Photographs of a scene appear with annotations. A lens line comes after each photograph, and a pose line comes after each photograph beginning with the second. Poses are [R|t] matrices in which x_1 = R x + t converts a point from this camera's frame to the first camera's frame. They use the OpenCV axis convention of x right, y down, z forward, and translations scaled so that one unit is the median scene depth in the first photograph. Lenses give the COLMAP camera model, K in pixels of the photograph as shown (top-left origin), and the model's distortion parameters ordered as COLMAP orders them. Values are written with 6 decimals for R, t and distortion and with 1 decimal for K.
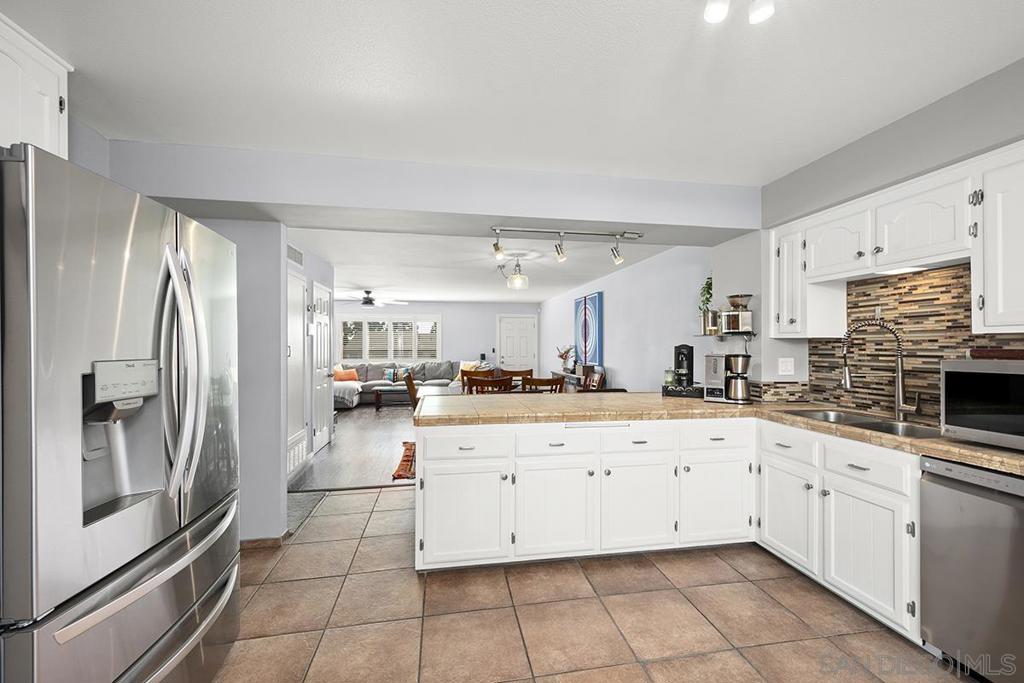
lens RADIAL K [[407.6, 0, 512.9], [0, 407.6, 343.5], [0, 0, 1]] dist [0.001928, 0.000040]
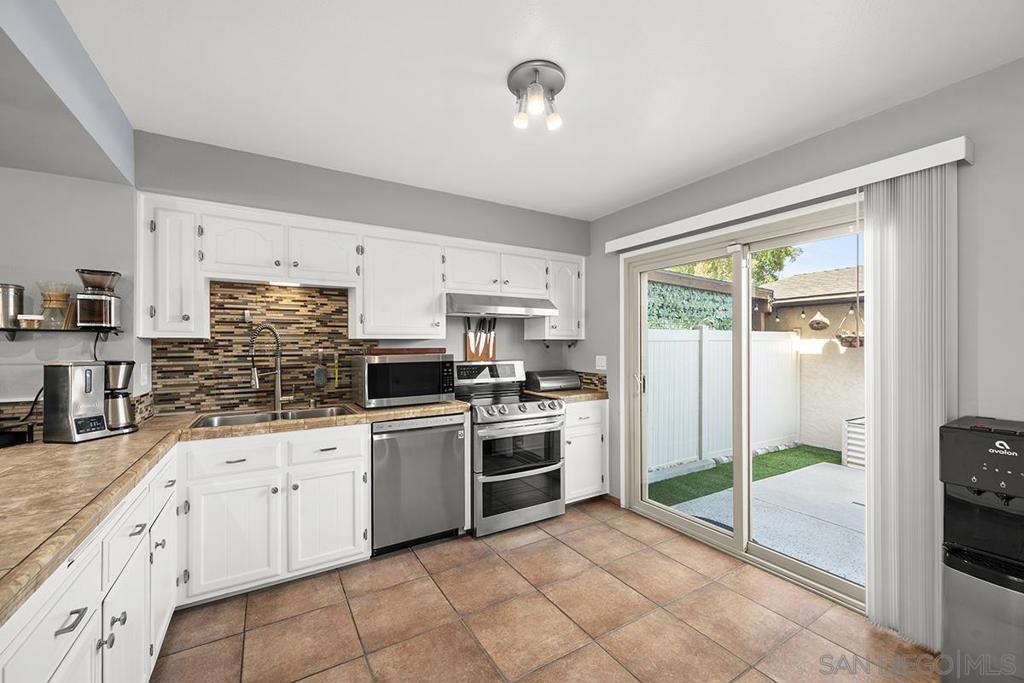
lens RADIAL K [[407.6, 0, 512.7], [0, 407.6, 345.6], [0, 0, 1]] dist [0.001928, 0.000040]
pose [[-0.364513, 0.000087, 0.931198, -0.350199], [-0.001008, 0.999999, -0.000488, 0.001489], [-0.931198, -0.001116, -0.364513, 0.718797]]
